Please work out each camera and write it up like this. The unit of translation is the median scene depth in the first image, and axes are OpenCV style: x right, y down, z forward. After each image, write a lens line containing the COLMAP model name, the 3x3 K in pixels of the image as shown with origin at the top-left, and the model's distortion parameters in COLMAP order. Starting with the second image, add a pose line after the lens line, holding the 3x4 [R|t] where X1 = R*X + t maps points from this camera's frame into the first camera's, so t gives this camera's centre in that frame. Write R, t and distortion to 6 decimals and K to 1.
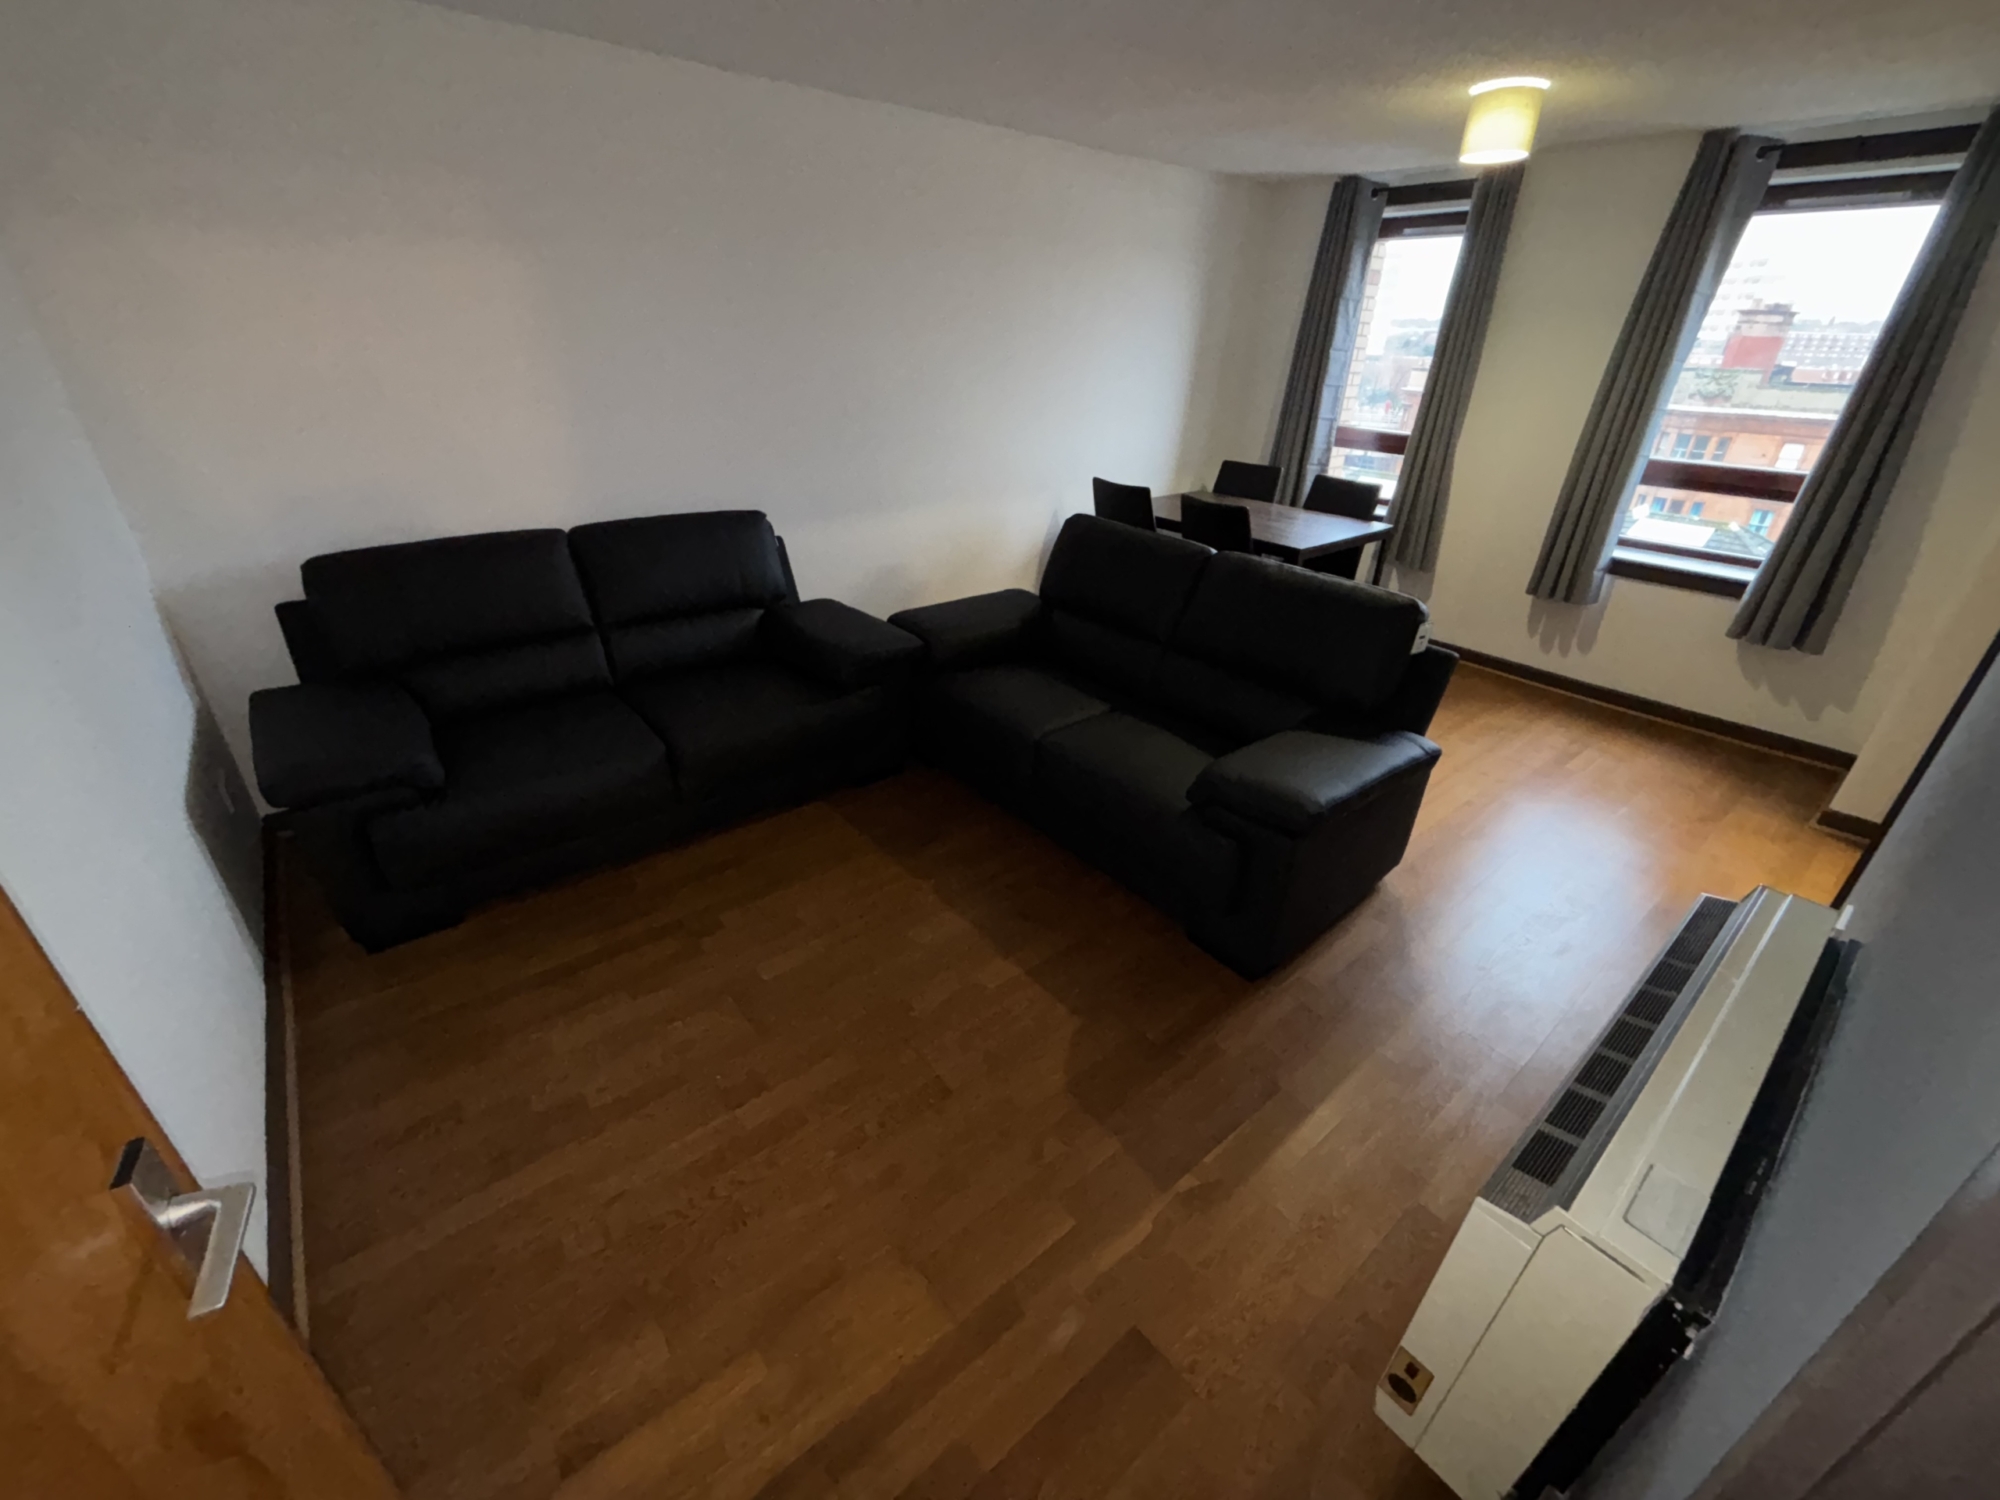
lens RADIAL K [[789.4, 0, 1000.0], [0, 789.4, 750.0], [0, 0, 1]] dist [0.001117, -0.005829]
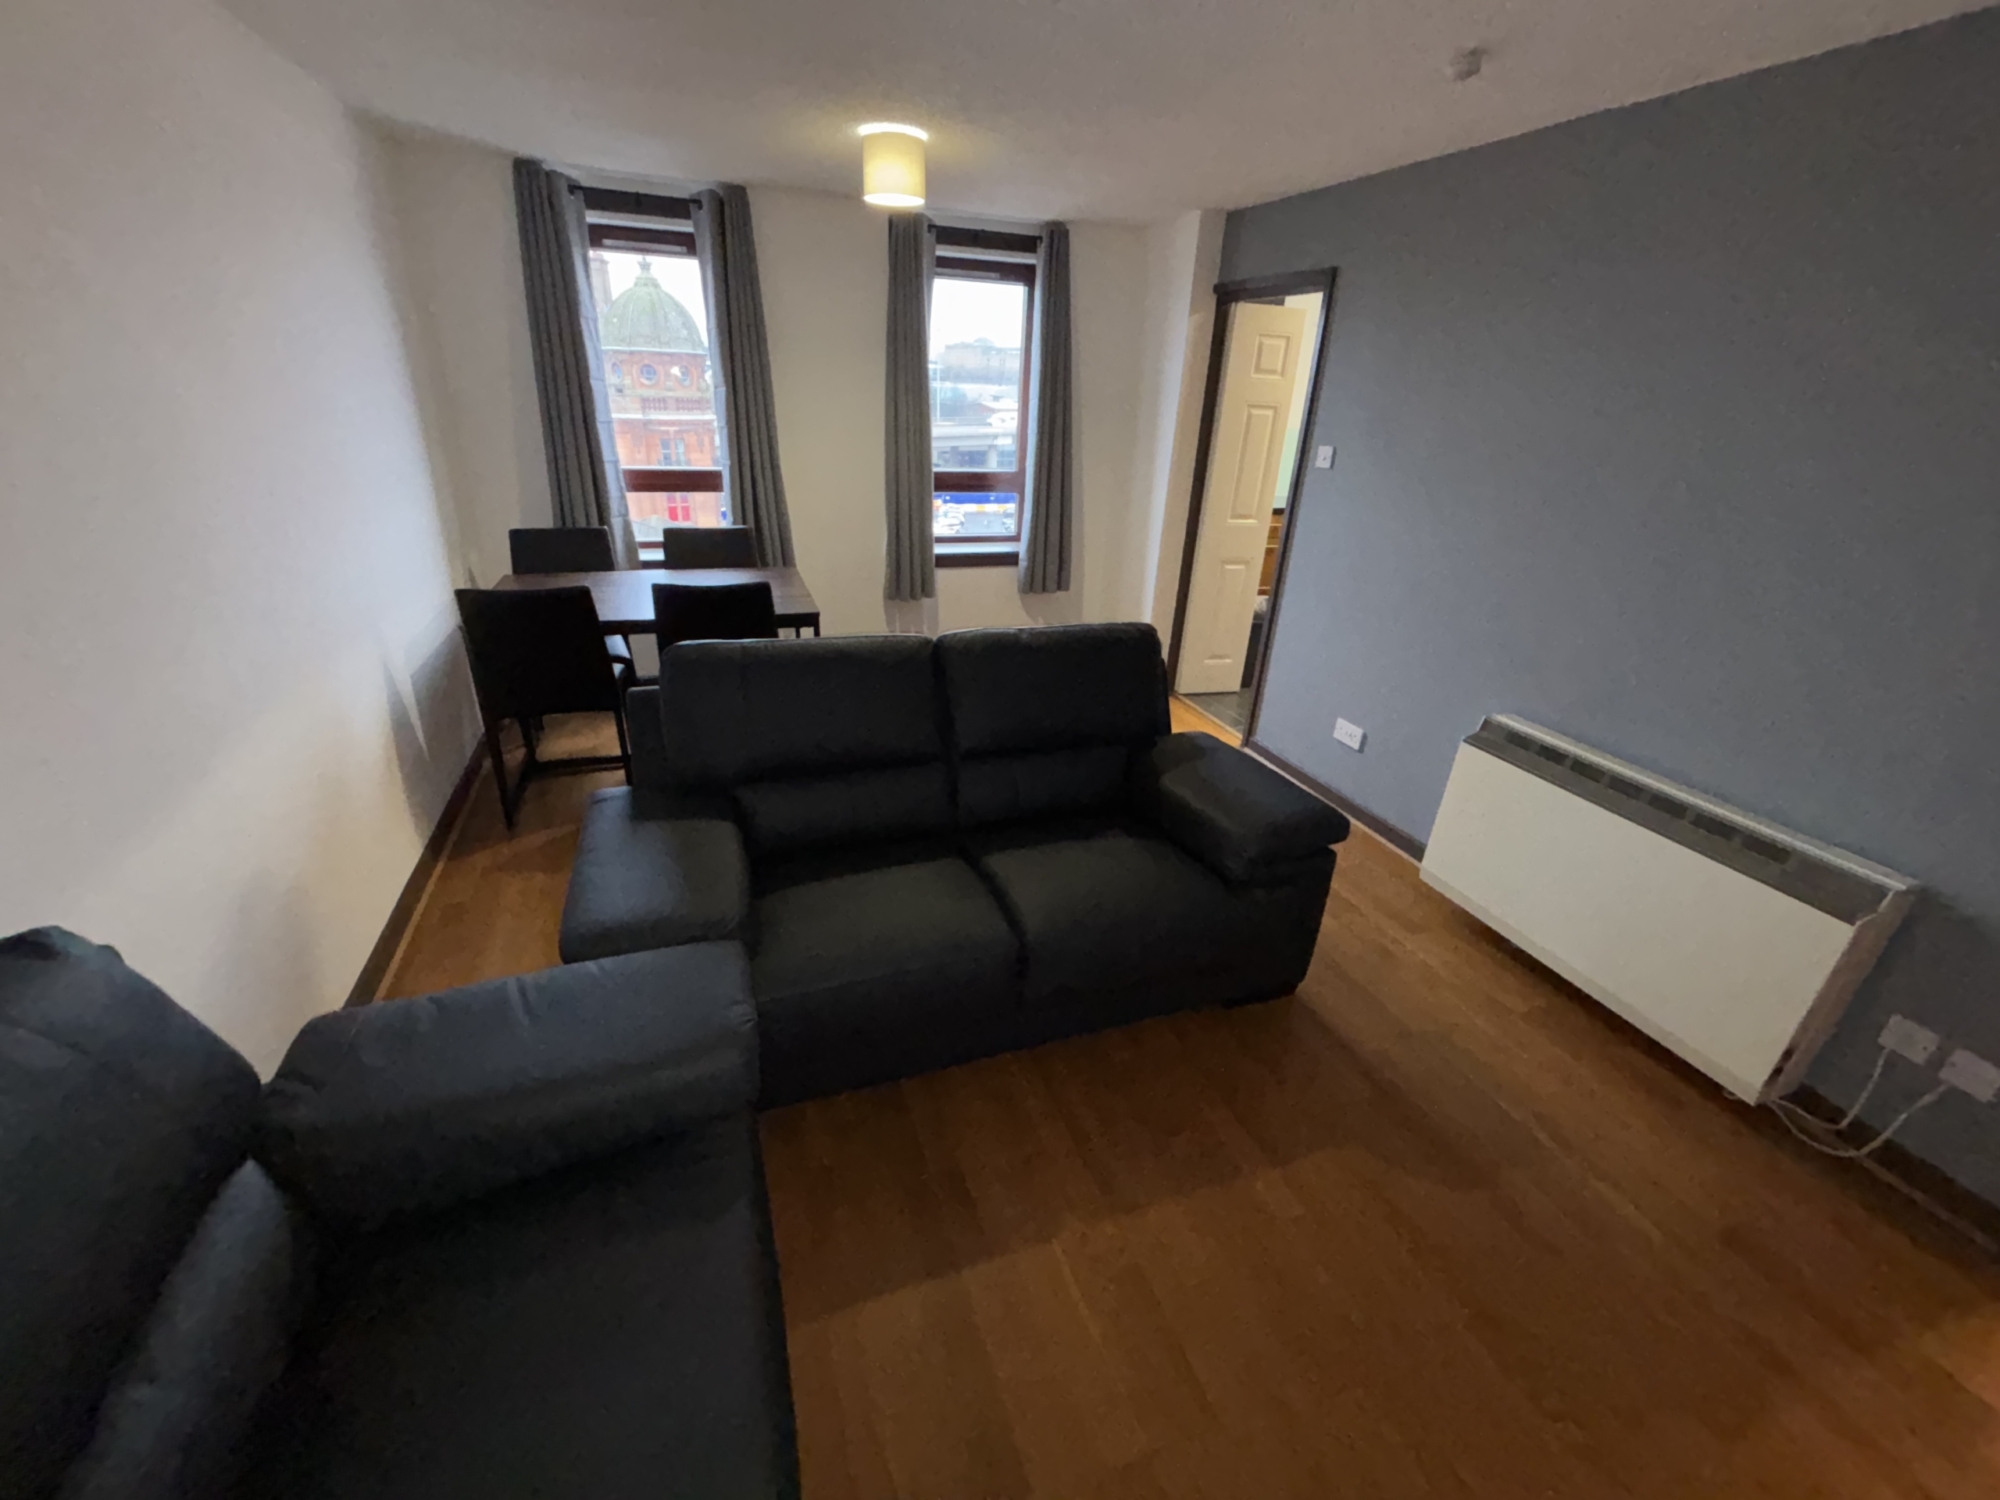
lens RADIAL K [[824.3, 0, 1000.0], [0, 824.3, 750.0], [0, 0, 1]] dist [-0.001222, 0.000049]
pose [[0.332155, -0.387127, 0.860120, -0.355653], [0.412184, 0.879789, 0.236805, -0.233104], [-0.848397, 0.275872, 0.451794, 0.429296]]
